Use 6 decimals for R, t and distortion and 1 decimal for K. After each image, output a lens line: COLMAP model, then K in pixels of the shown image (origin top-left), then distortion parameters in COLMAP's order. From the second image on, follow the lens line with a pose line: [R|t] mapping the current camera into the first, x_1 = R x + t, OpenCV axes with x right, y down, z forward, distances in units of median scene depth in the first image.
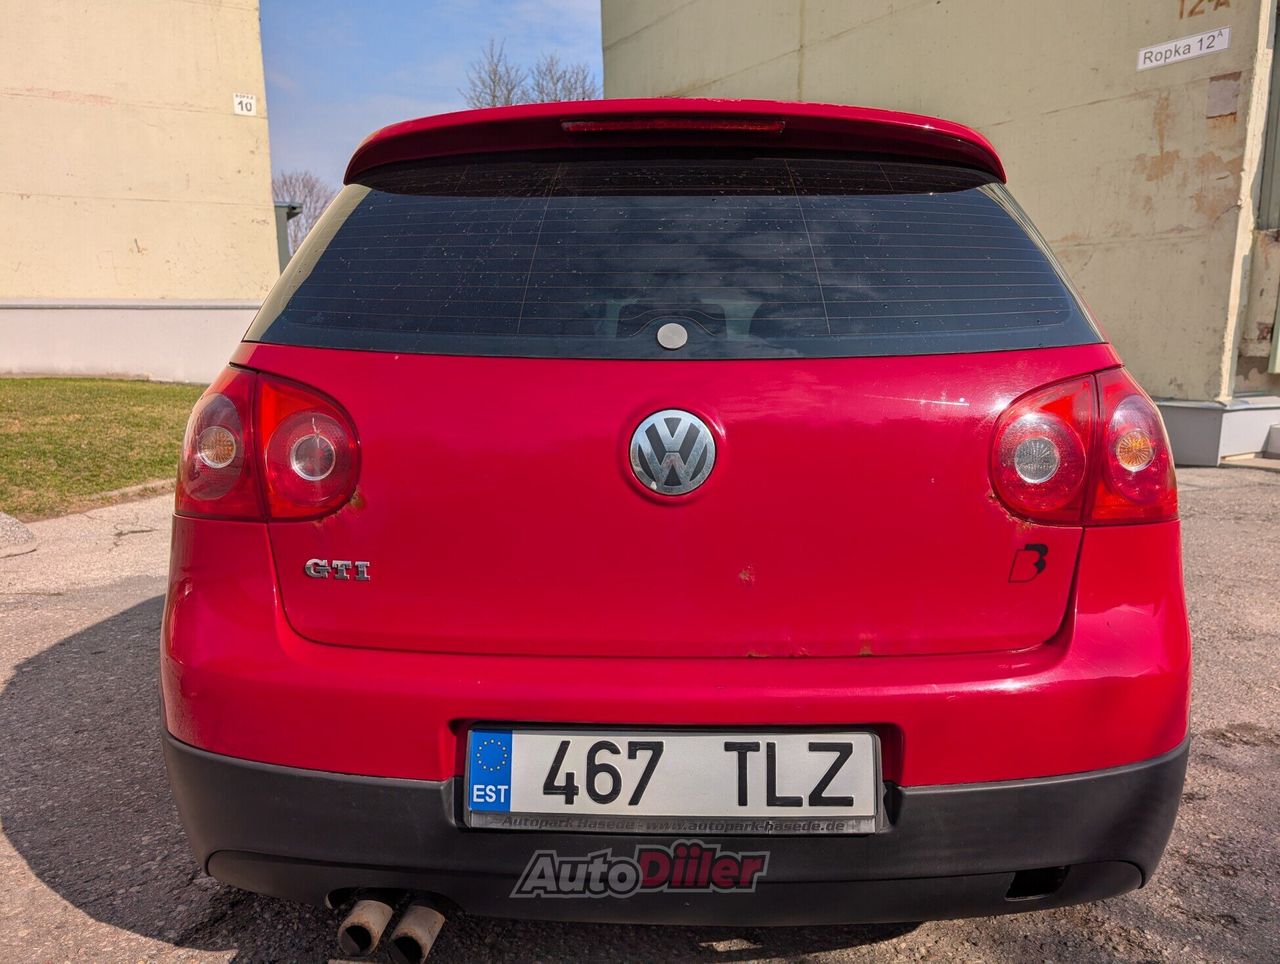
lens RADIAL K [[916.3, 0, 647.4], [0, 916.3, 486.9], [0, 0, 1]] dist [0.006734, -0.004224]
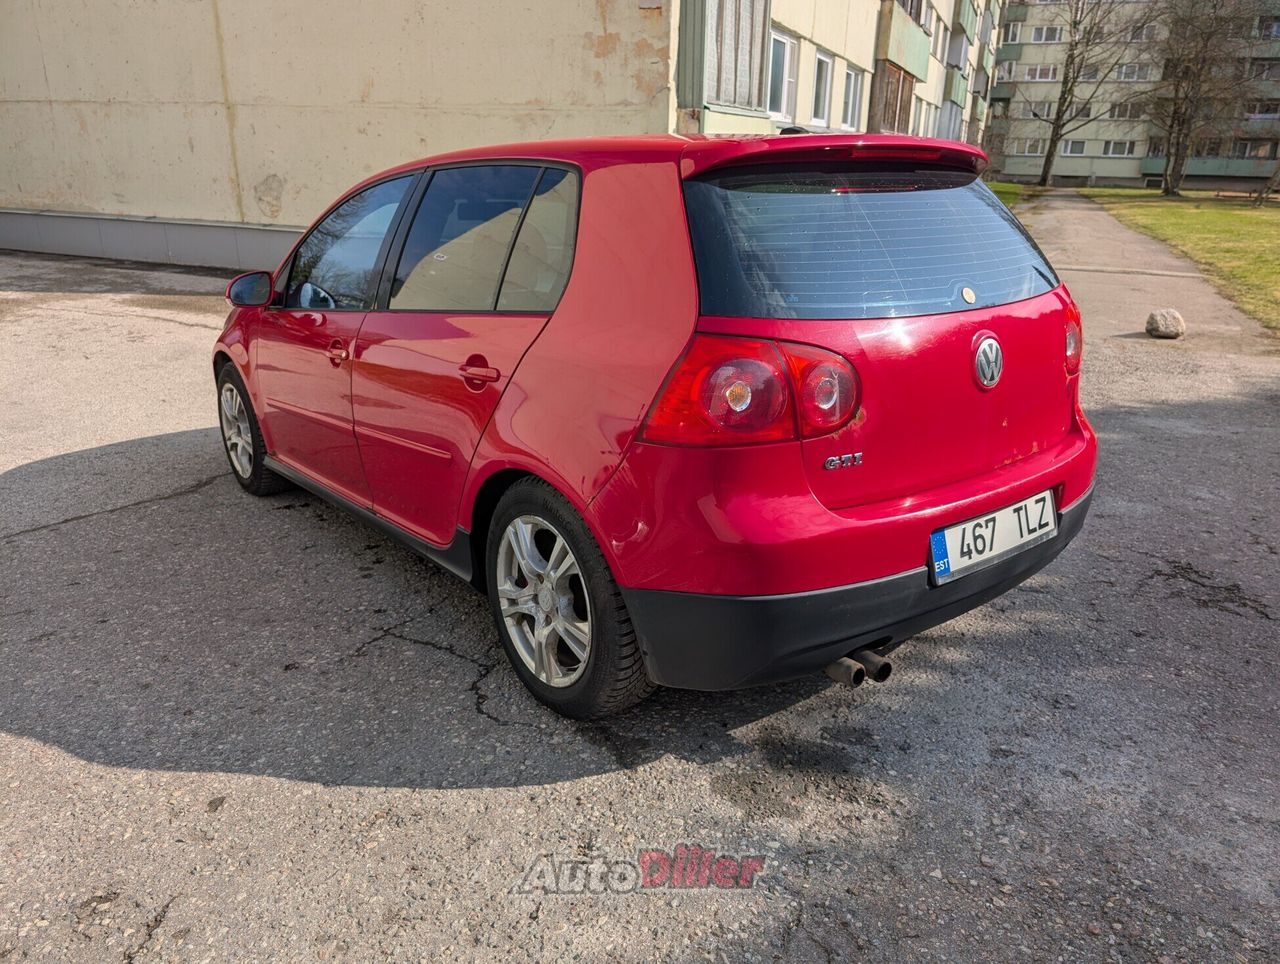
lens RADIAL K [[916.3, 0, 641.5], [0, 916.3, 484.6], [0, 0, 1]] dist [0.006734, -0.004224]
pose [[0.774526, -0.200132, 0.600048, -1.575258], [0.095028, 0.974677, 0.202422, -0.225141], [-0.625364, -0.099760, 0.773930, -0.005275]]
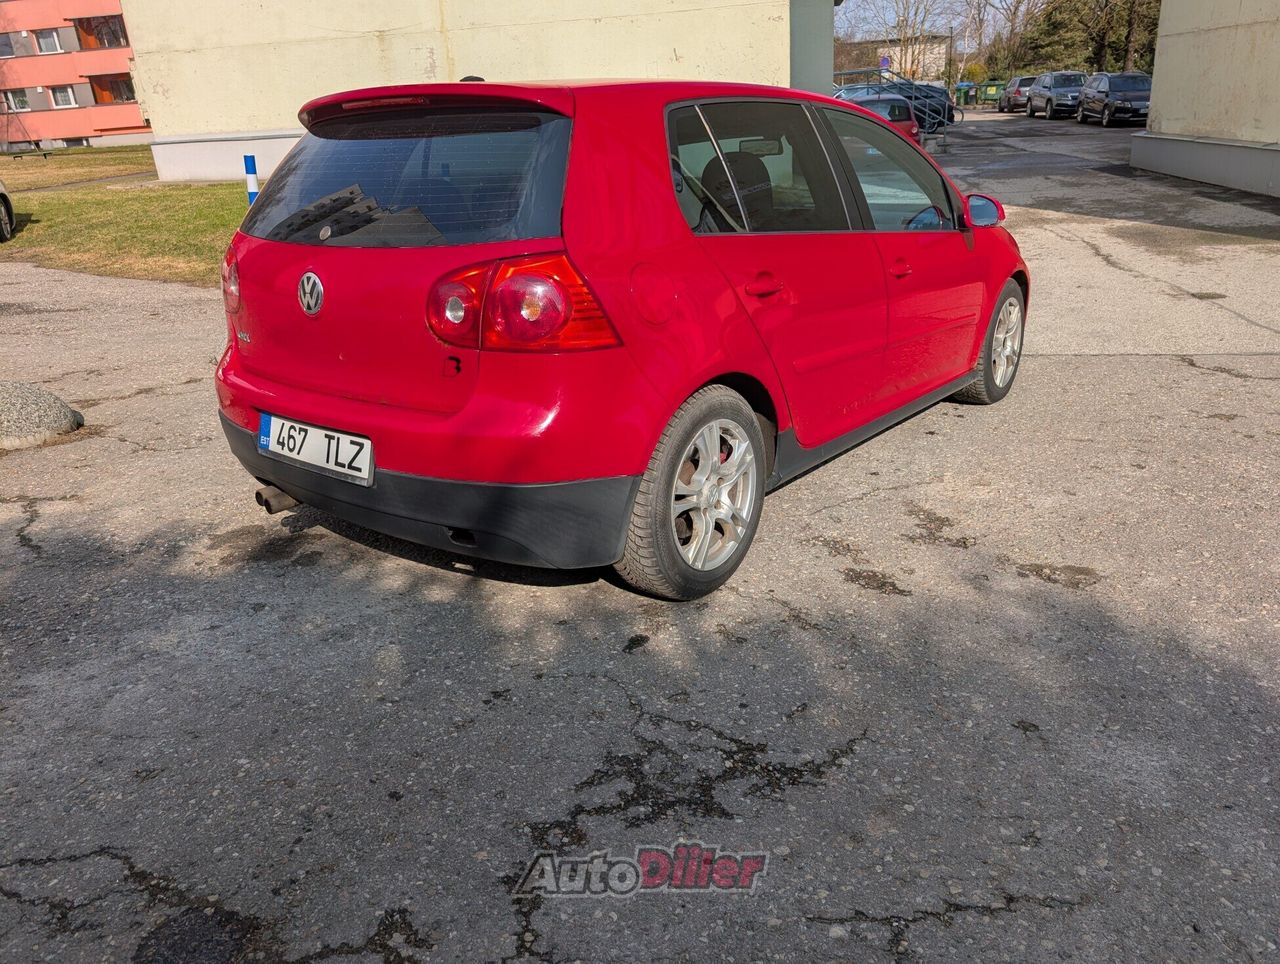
lens RADIAL K [[916.3, 0, 647.2], [0, 916.3, 471.7], [0, 0, 1]] dist [0.006734, -0.004224]
pose [[0.808273, 0.171908, -0.563154, 1.790382], [-0.047403, 0.972325, 0.228775, -0.149548], [0.586897, -0.158217, 0.794052, -0.252931]]
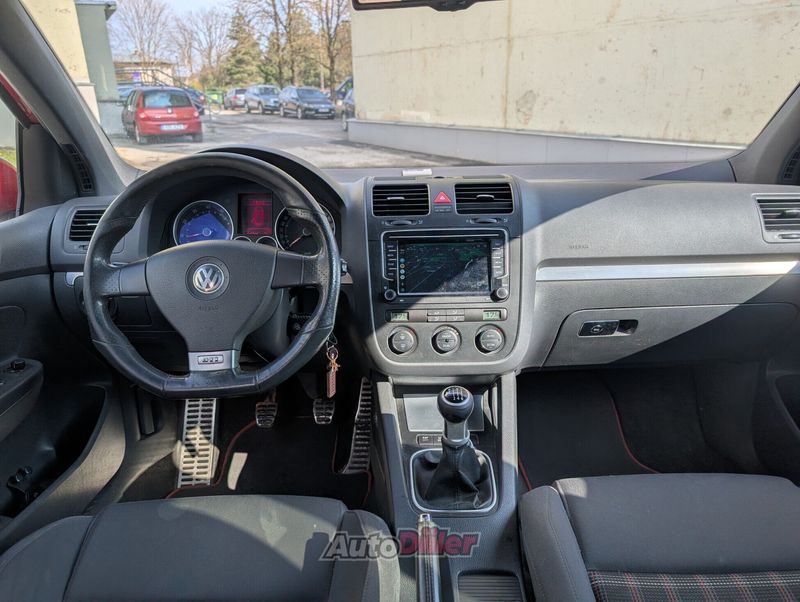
lens RADIAL K [[574.8, 0, 402.1], [0, 574.8, 303.2], [0, 0, 1]] dist [0.005794, -0.001246]
pose [[0.999592, -0.022856, 0.017146, -0.028513], [0.019688, 0.985866, 0.166376, -0.316604], [-0.020706, -0.165971, 0.985913, 2.166603]]
